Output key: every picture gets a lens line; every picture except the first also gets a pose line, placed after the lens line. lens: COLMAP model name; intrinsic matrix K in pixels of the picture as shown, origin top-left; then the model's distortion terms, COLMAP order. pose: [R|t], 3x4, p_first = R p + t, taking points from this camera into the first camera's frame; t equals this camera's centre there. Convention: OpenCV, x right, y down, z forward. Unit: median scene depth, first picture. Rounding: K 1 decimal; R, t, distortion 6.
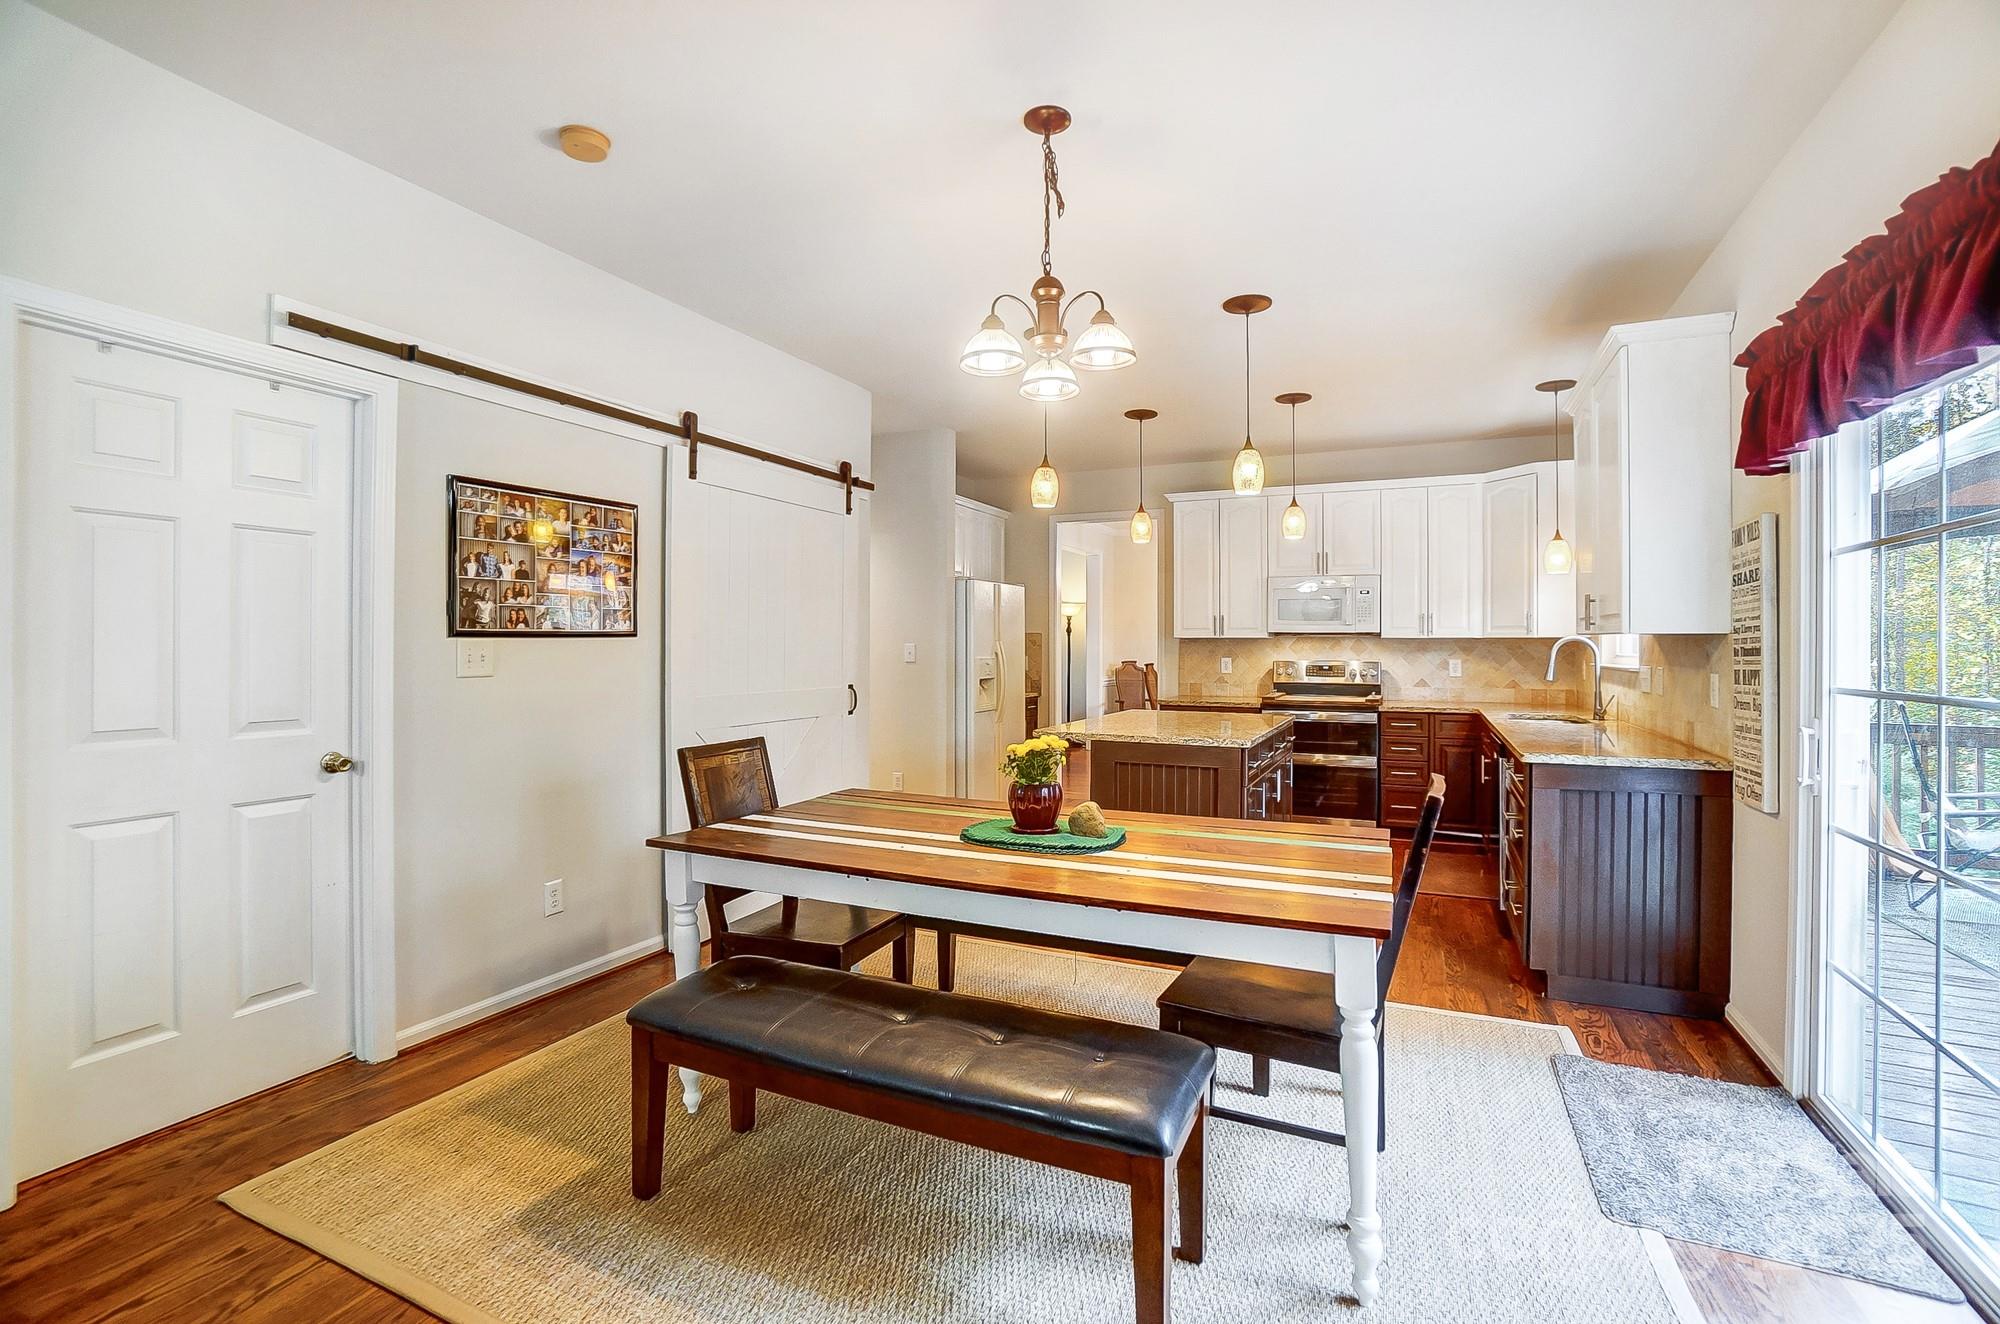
lens RADIAL K [[906.9, 0, 999.0], [0, 906.9, 638.0], [0, 0, 1]] dist [-0.046493, 0.012953]
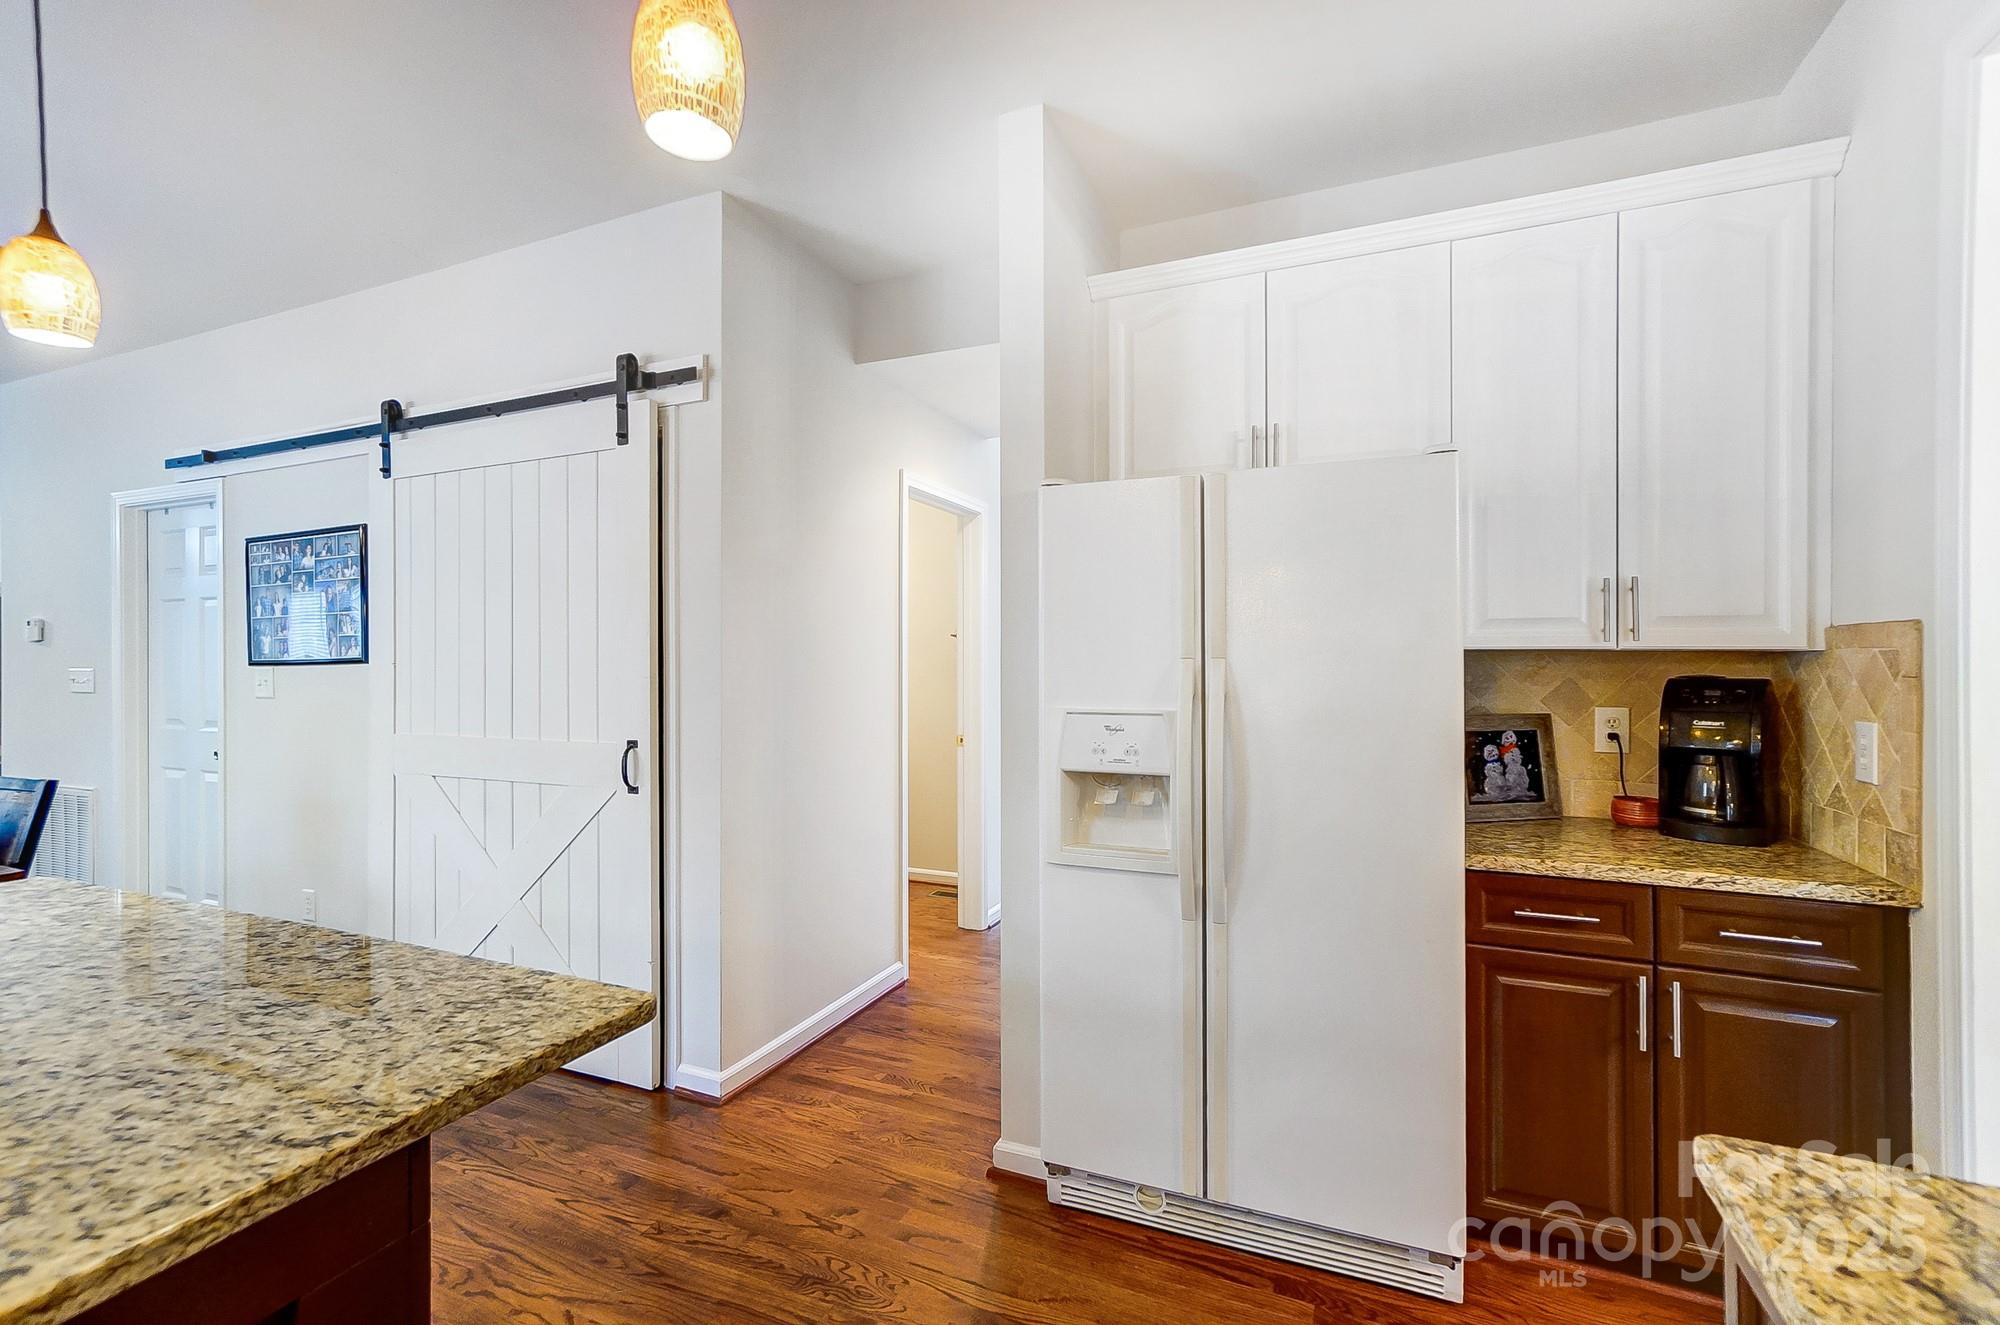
lens RADIAL K [[906.9, 0, 1026.9], [0, 906.9, 658.7], [0, 0, 1]] dist [-0.046493, 0.012953]
pose [[0.043515, -0.006100, -0.999034, 0.348951], [0.011160, 0.999922, -0.005619, 0.004046], [0.998990, -0.010905, 0.043579, 1.044529]]
